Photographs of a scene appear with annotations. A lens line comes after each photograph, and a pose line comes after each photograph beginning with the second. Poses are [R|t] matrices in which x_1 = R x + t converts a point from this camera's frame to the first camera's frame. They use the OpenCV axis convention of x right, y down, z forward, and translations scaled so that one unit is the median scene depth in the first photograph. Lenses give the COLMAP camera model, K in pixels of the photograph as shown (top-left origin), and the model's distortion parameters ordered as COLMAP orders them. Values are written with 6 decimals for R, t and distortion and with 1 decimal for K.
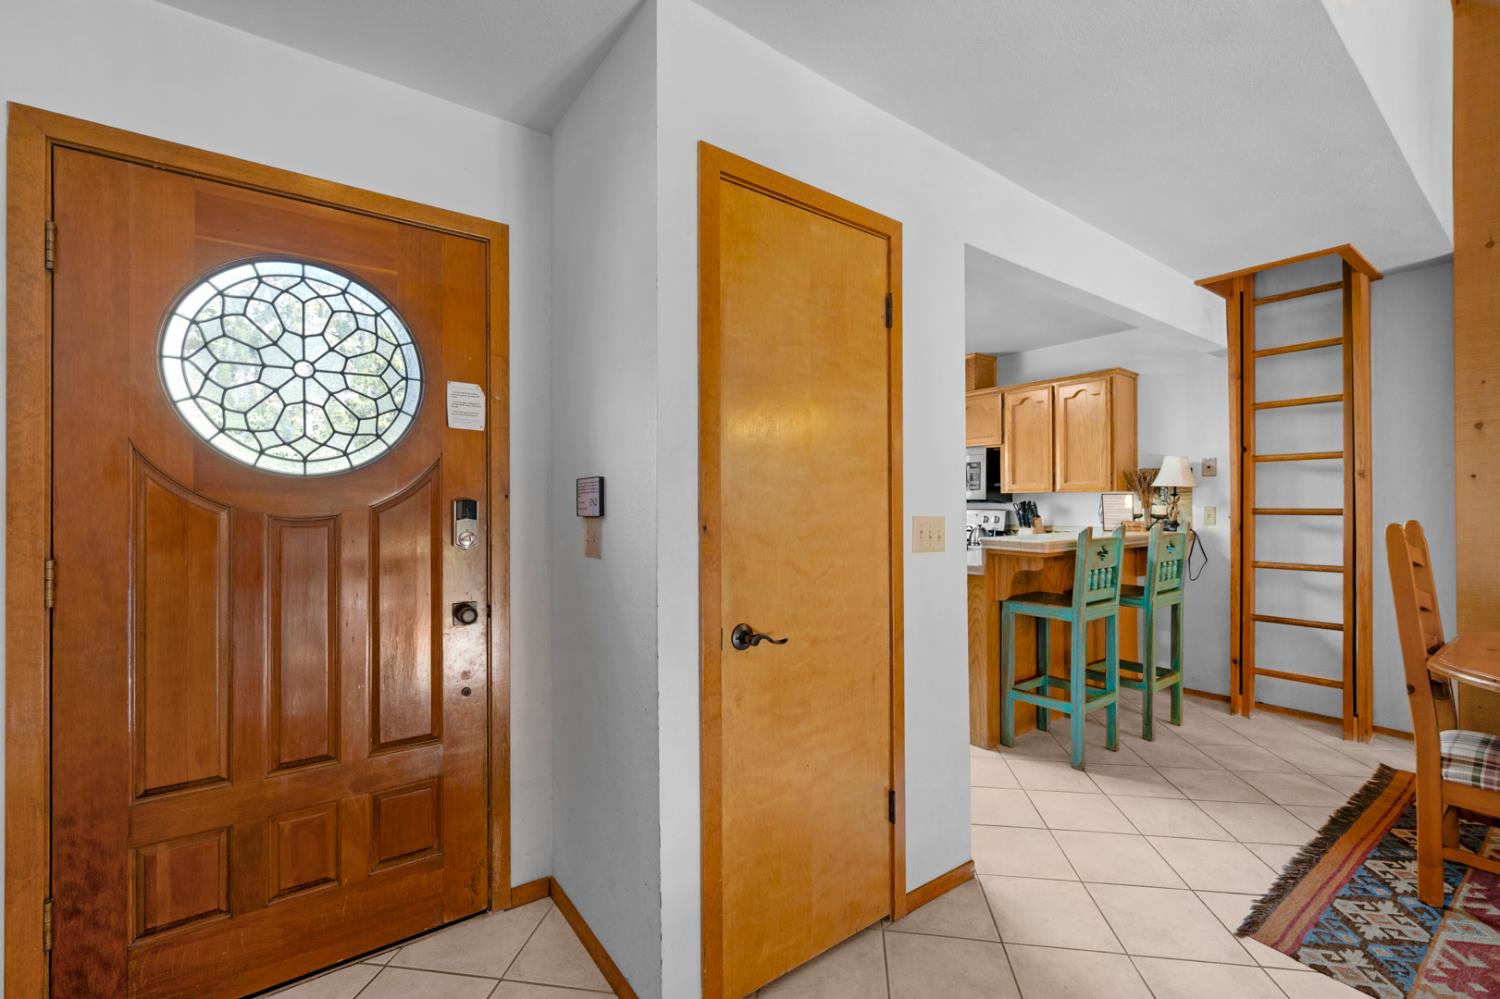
lens RADIAL K [[628.1, 0, 758.6], [0, 628.1, 499.2], [0, 0, 1]] dist [-0.003846, -0.000113]
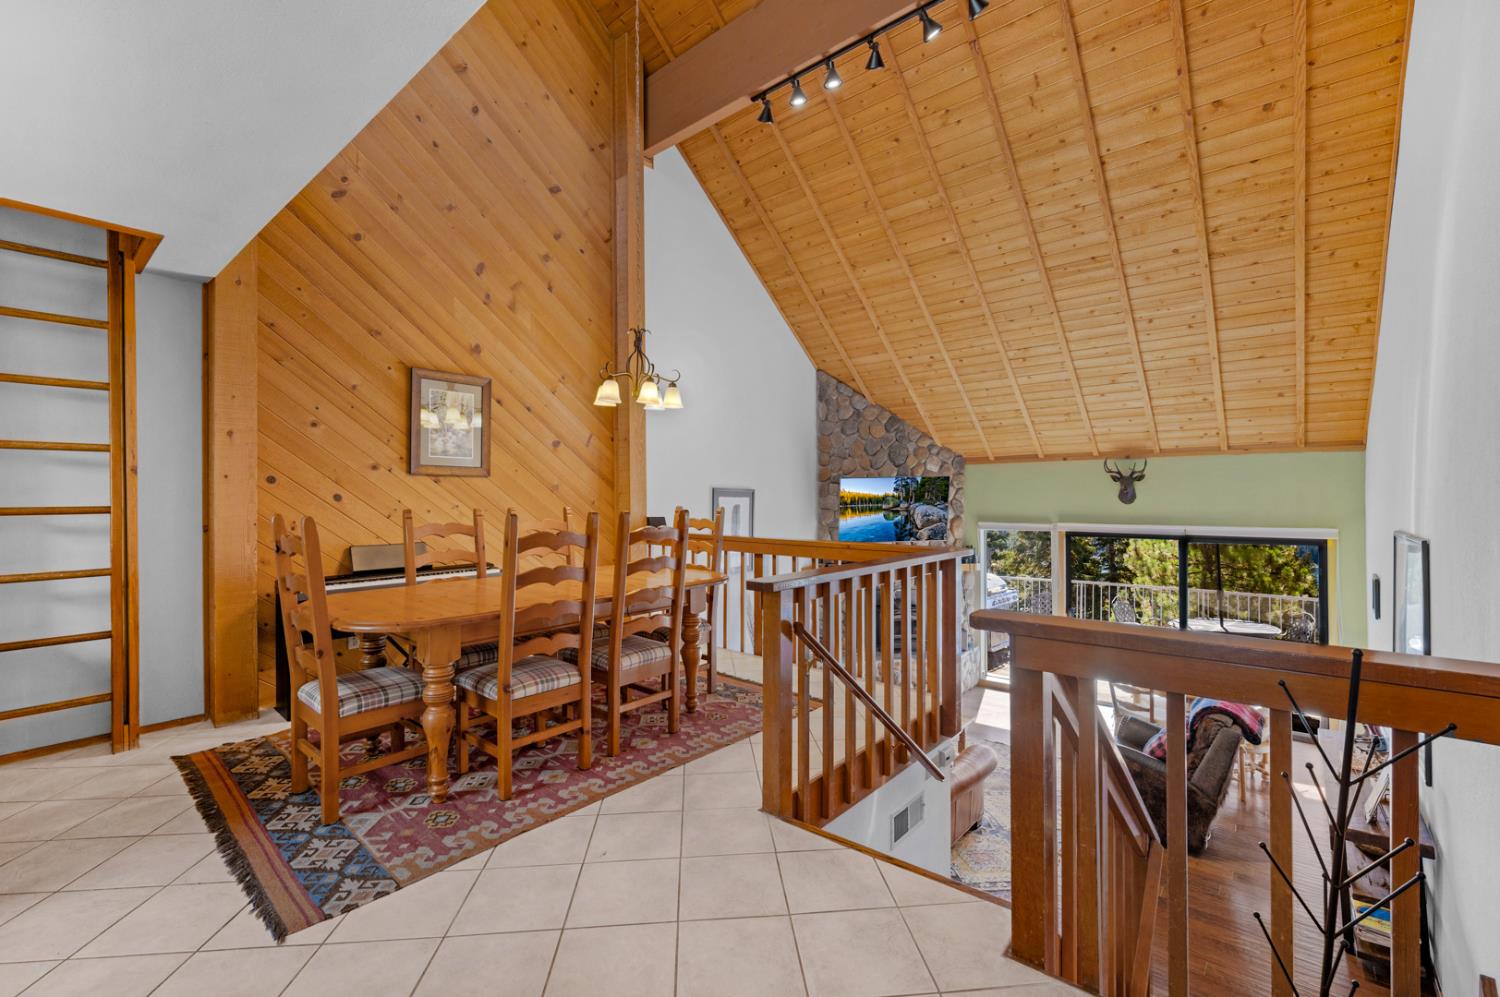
lens RADIAL K [[644.2, 0, 754.6], [0, 644.2, 491.1], [0, 0, 1]] dist [-0.001414, -0.000248]
pose [[-0.248433, 0.011284, 0.968583, -0.285758], [-0.001527, 0.999926, -0.012041, 0.003741], [-0.968648, -0.004471, -0.248398, 0.387602]]
